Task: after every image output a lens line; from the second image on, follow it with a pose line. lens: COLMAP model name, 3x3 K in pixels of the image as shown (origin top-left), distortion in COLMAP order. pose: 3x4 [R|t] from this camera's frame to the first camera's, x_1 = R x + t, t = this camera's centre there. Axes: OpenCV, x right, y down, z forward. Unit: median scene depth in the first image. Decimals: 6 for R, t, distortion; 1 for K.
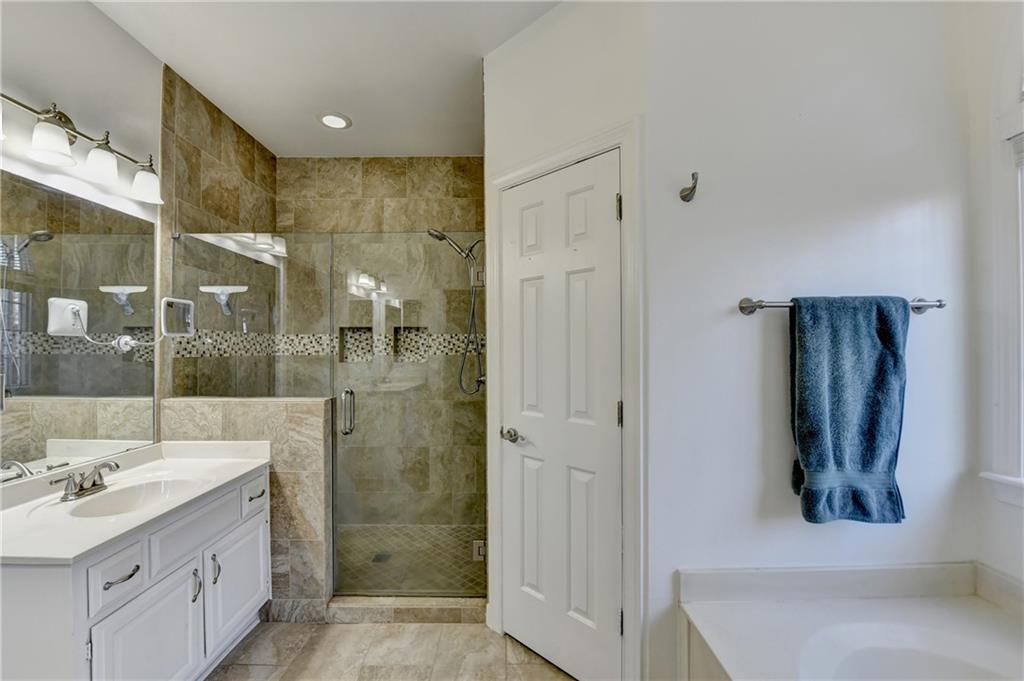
lens RADIAL K [[424.8, 0, 514.0], [0, 424.8, 345.0], [0, 0, 1]] dist [-0.013615, -0.000381]
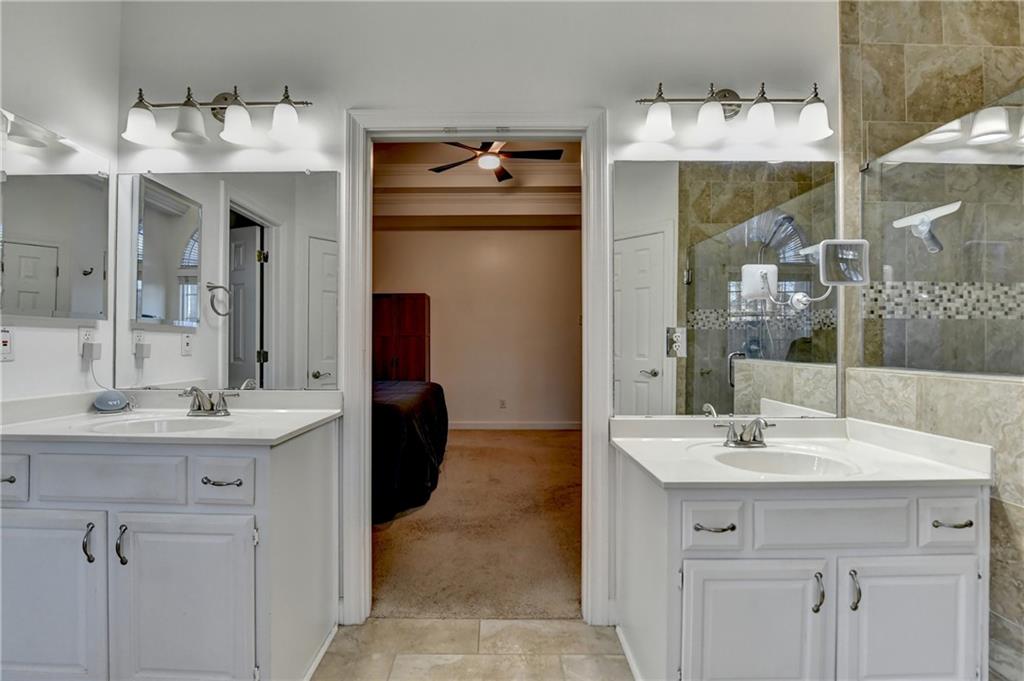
lens RADIAL K [[435.3, 0, 475.7], [0, 435.3, 340.7], [0, 0, 1]] dist [-0.015713, -0.000781]
pose [[-0.027473, -0.002093, -0.999620, 0.037957], [0.004558, 0.999987, -0.002219, 0.068373], [0.999612, -0.004618, -0.027463, 0.259464]]
